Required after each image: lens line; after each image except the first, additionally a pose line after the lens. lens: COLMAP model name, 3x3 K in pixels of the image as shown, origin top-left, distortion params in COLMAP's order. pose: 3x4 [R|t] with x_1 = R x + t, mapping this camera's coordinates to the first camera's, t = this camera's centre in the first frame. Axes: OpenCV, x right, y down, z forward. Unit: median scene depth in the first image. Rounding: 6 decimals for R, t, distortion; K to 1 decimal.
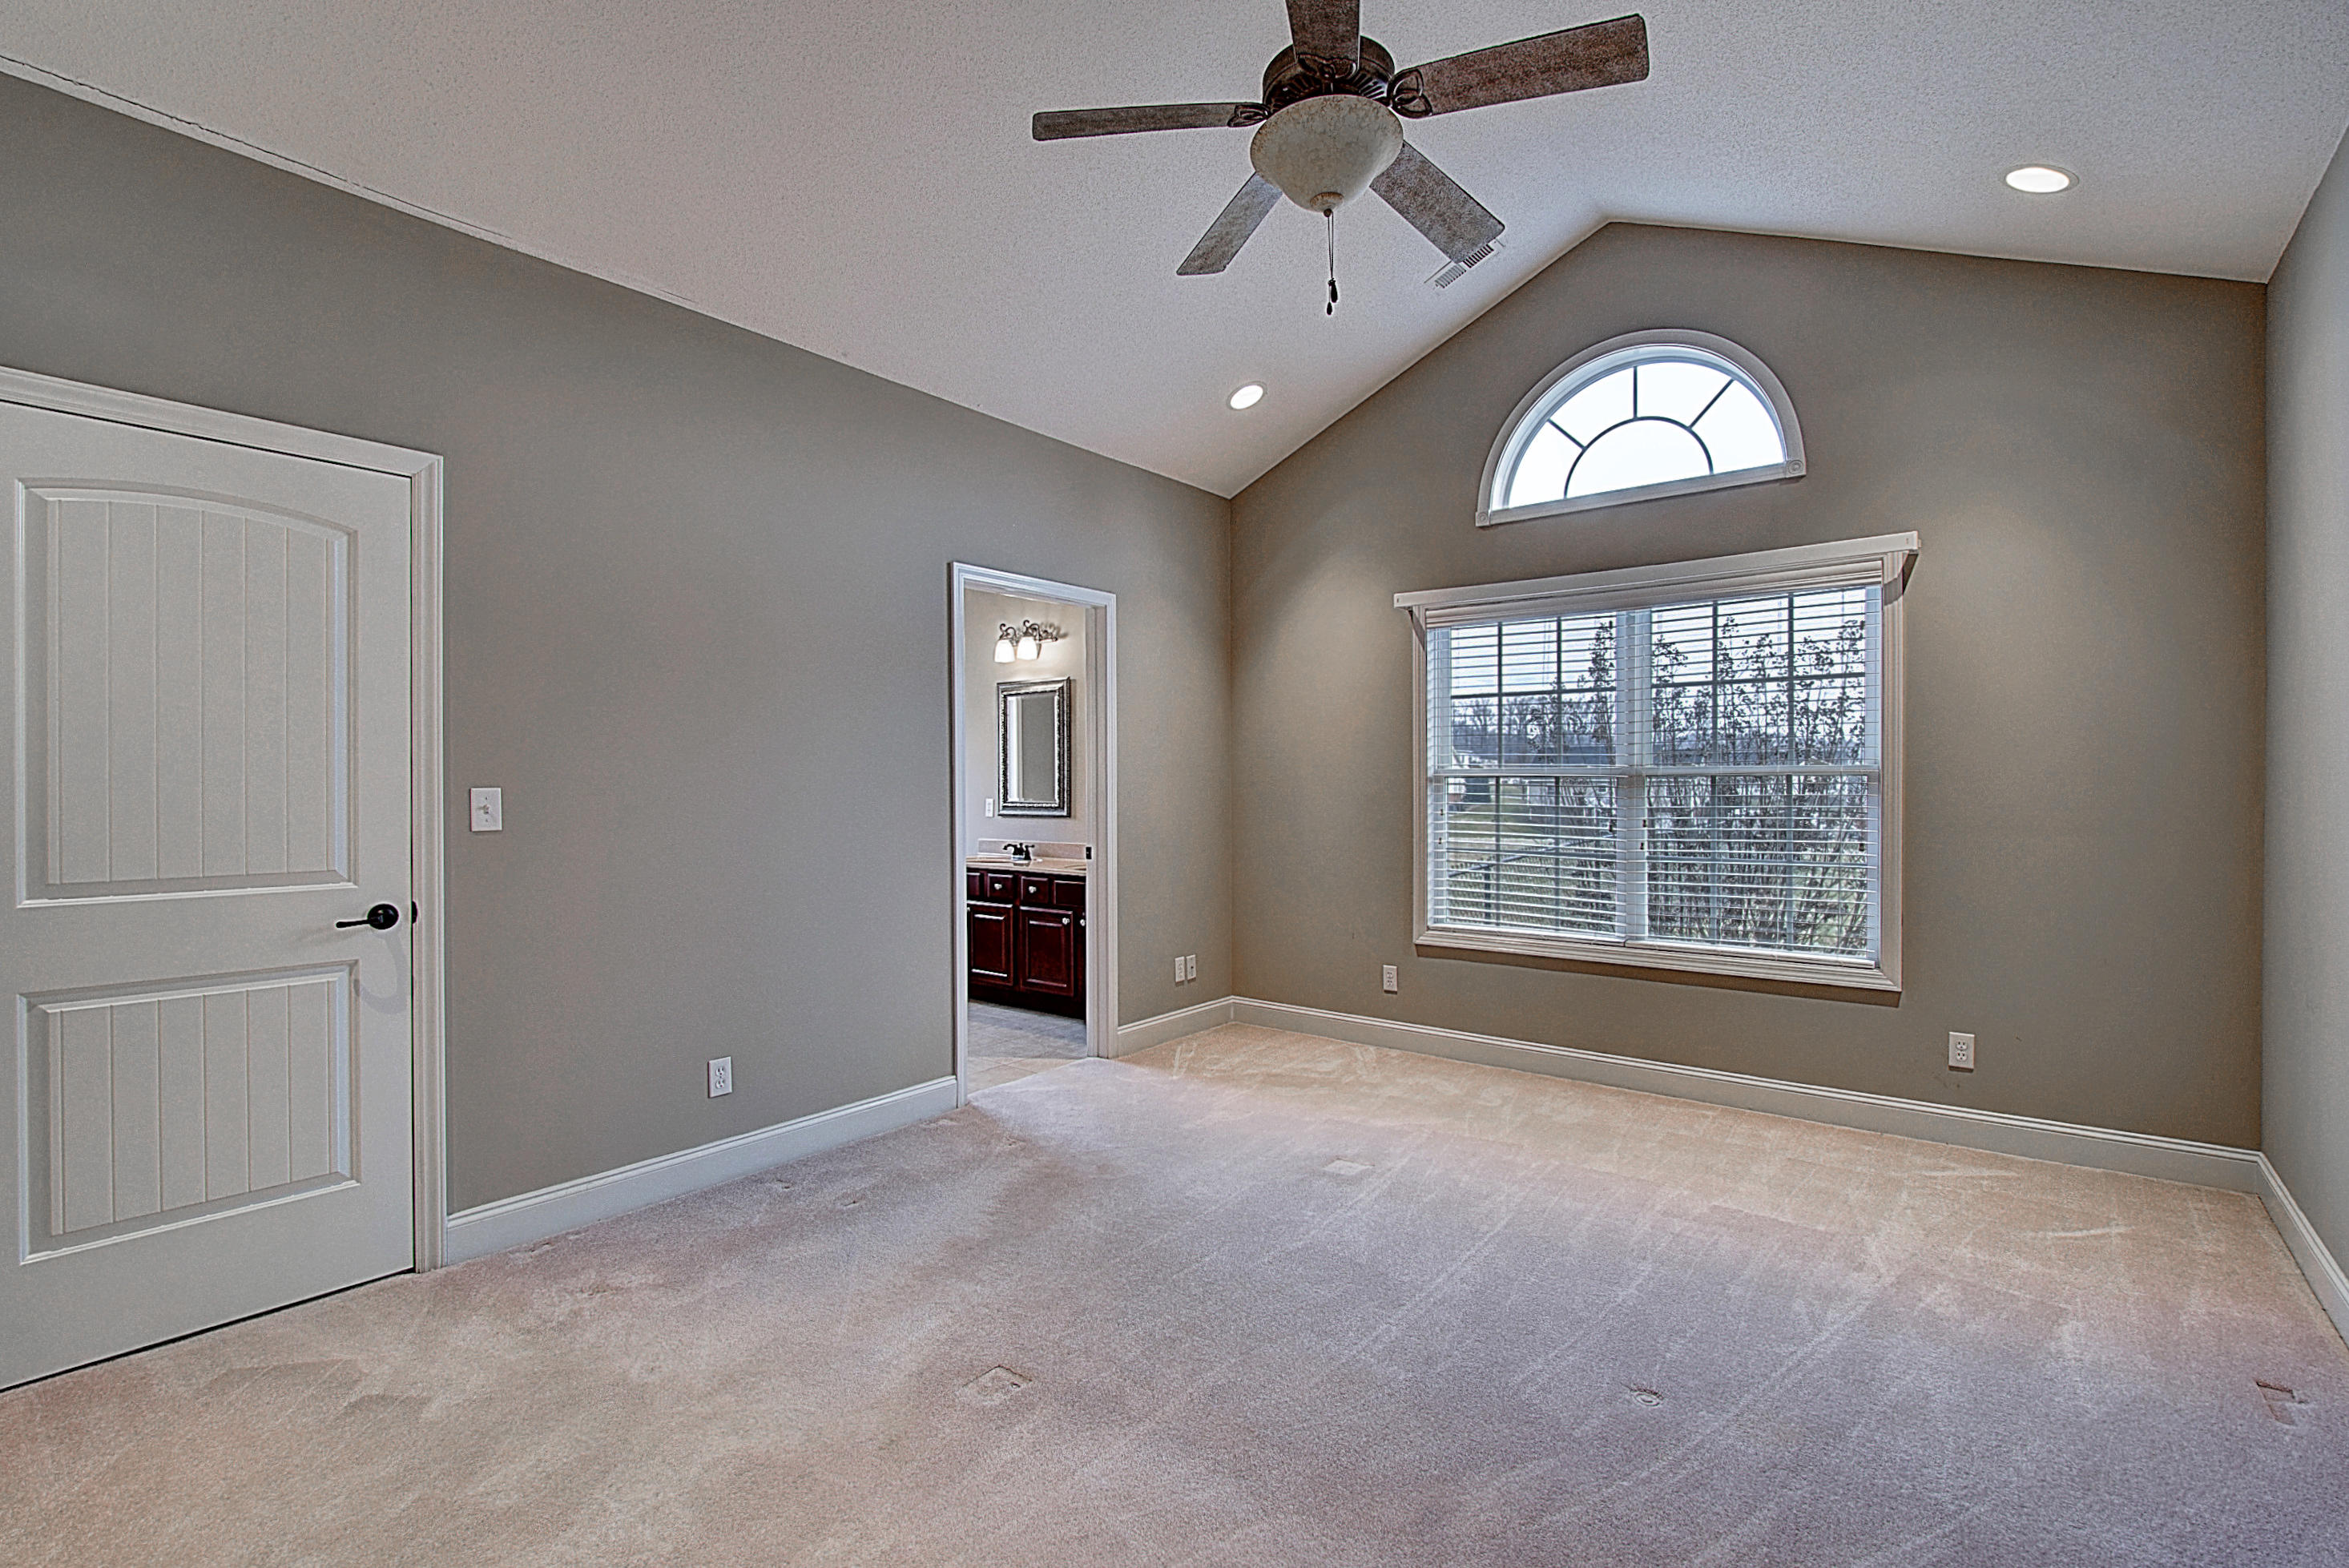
lens RADIAL K [[1035.3, 0, 1191.6], [0, 1035.3, 792.1], [0, 0, 1]] dist [0.002095, -0.000904]
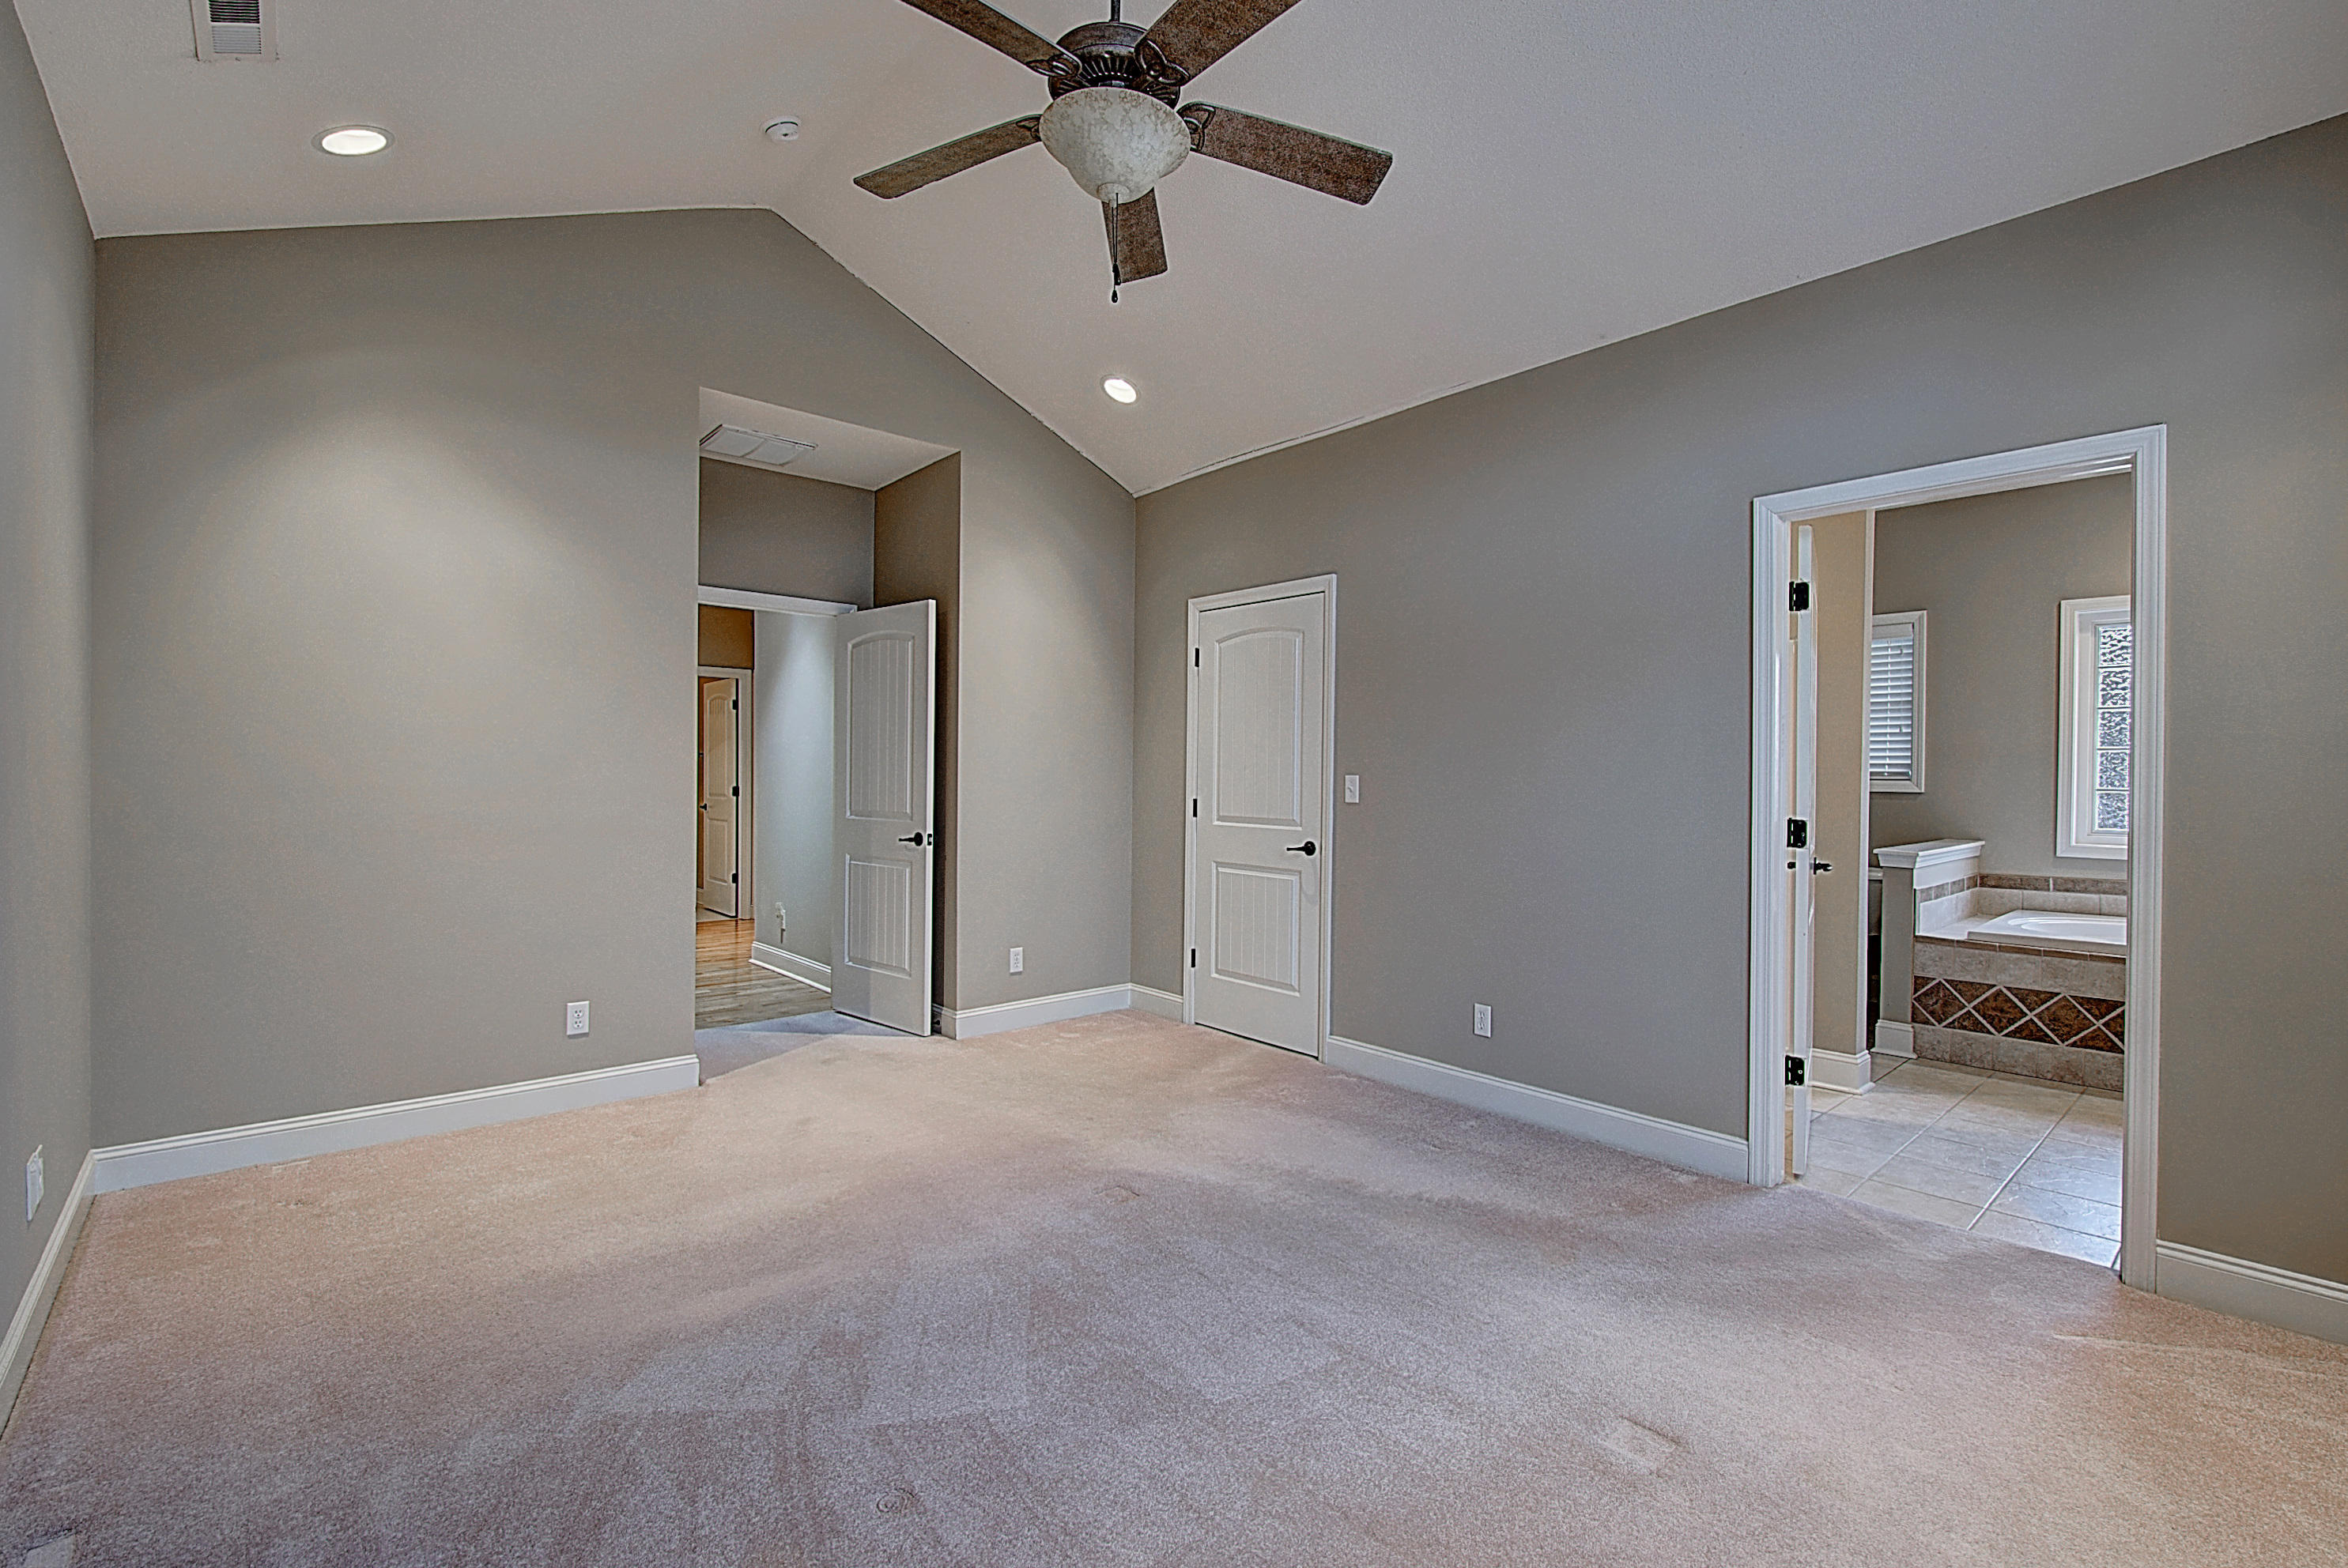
lens RADIAL K [[1057.2, 0, 1186.0], [0, 1057.2, 783.5], [0, 0, 1]] dist [-0.008671, -0.002398]
pose [[-0.163932, 0.015234, -0.986354, 0.557856], [-0.021358, 0.999592, 0.018988, -0.010505], [0.986240, 0.024180, -0.163540, 0.600257]]
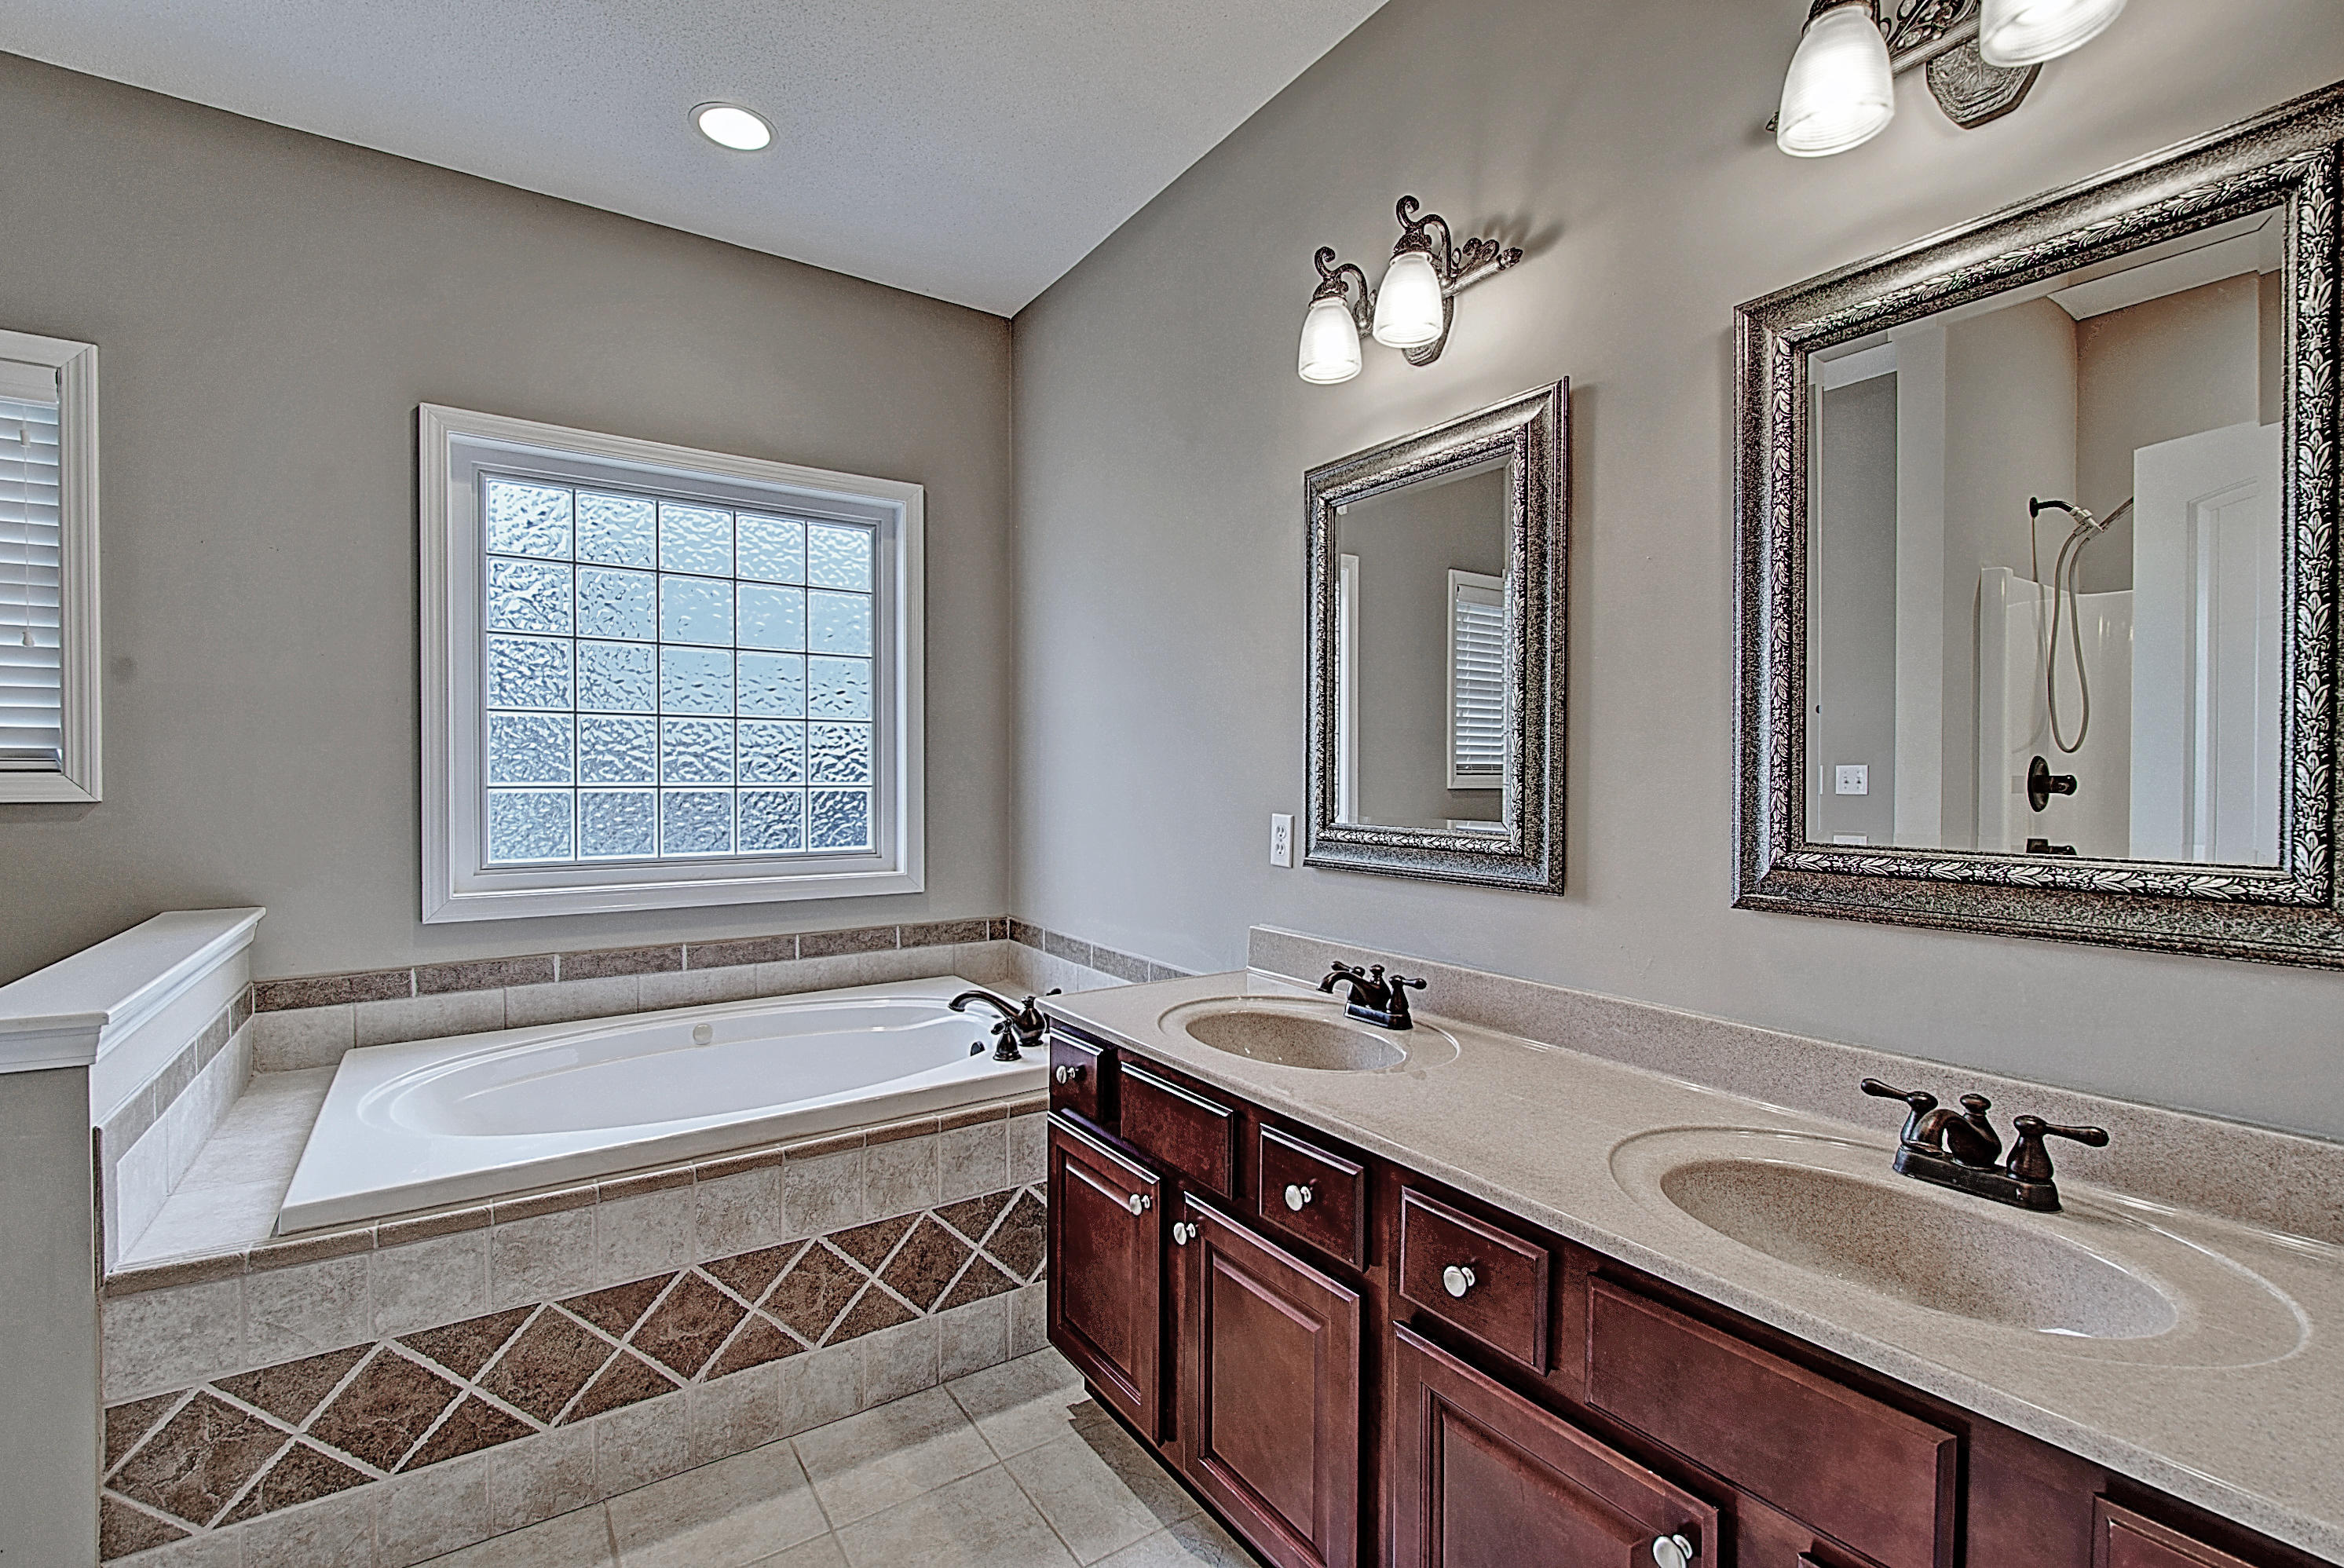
lens RADIAL K [[1055.5, 0, 1180.6], [0, 1055.5, 789.5], [0, 0, 1]] dist [-0.008671, -0.002398]
pose [[0.952471, 0.007947, -0.304527, -0.173035], [-0.008270, 0.999966, 0.000228, -0.004714], [0.304518, 0.002301, 0.952504, 0.942168]]
